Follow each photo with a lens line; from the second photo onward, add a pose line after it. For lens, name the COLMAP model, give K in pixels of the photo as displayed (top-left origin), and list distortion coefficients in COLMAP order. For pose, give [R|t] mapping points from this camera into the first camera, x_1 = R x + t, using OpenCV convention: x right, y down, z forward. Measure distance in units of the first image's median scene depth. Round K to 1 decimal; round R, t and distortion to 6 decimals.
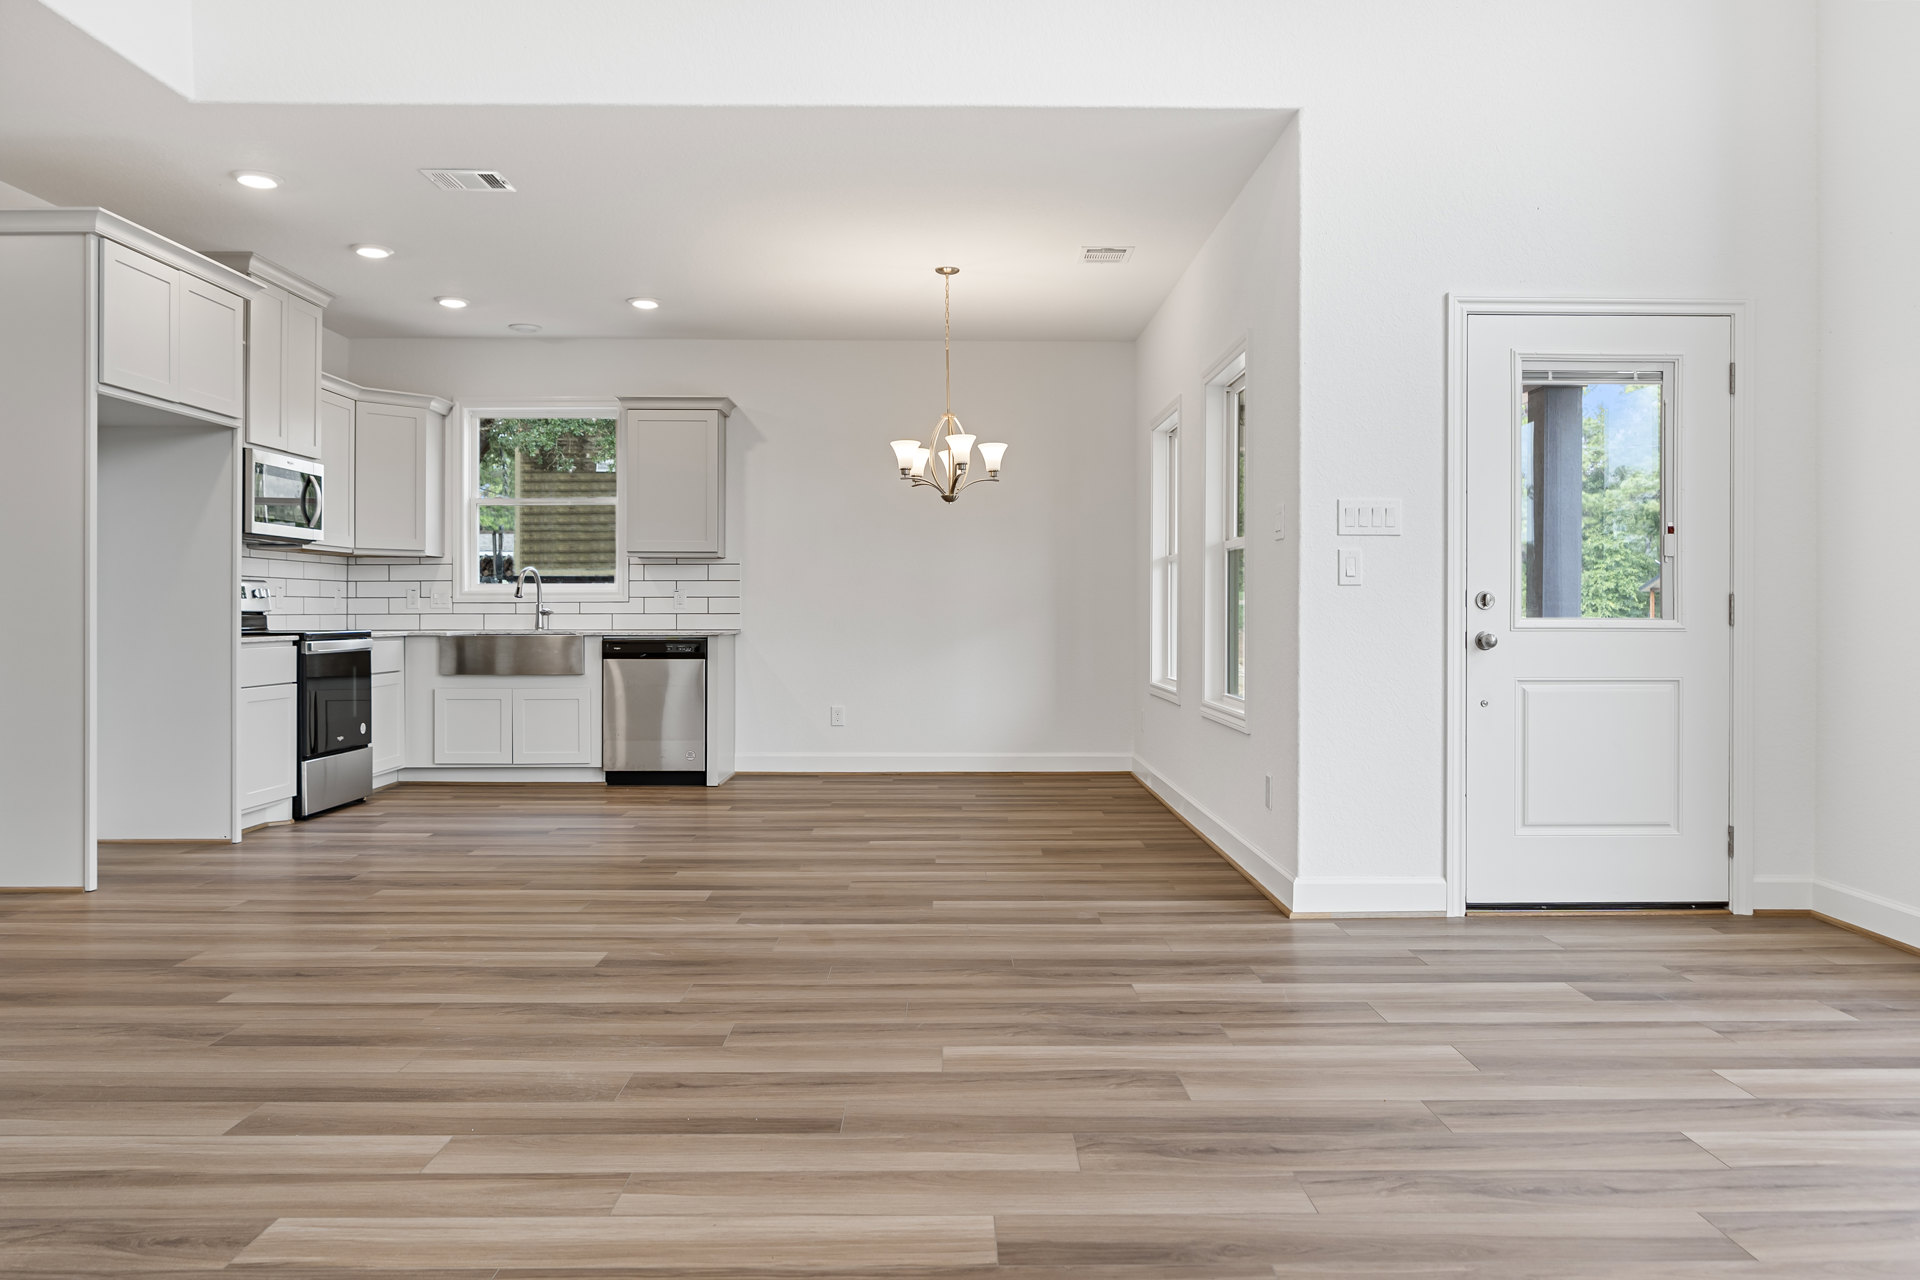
lens RADIAL K [[1355.7, 0, 965.7], [0, 1355.7, 607.1], [0, 0, 1]] dist [-0.005889, -0.000157]
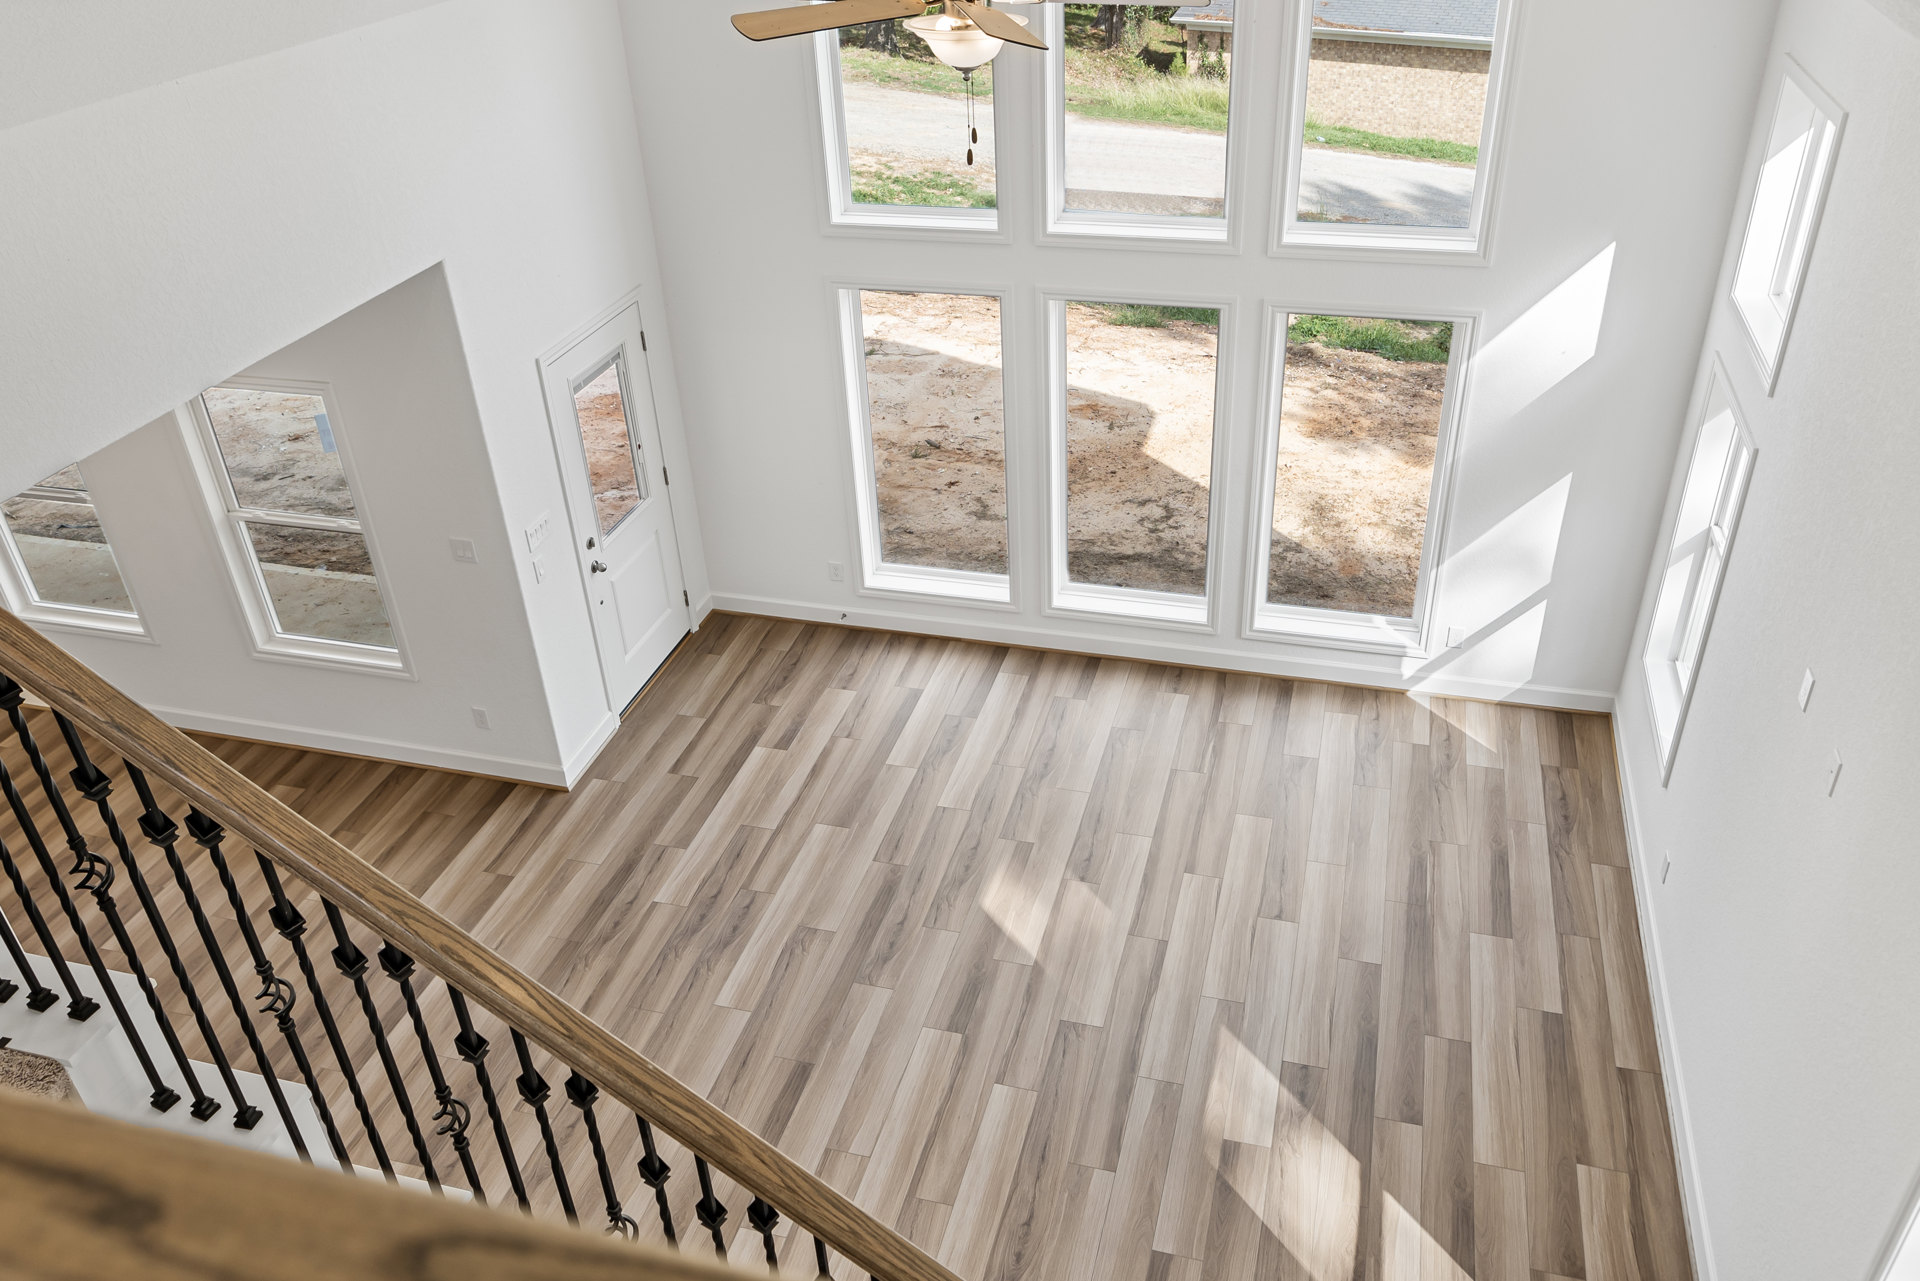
lens RADIAL K [[1443.5, 0, 965.7], [0, 1443.5, 615.5], [0, 0, 1]] dist [-0.002623, 0.000599]
pose [[0.285647, -0.516543, 0.807211, -0.586191], [0.038693, 0.847835, 0.528847, -0.541569], [-0.957553, -0.119831, 0.262168, 0.121477]]
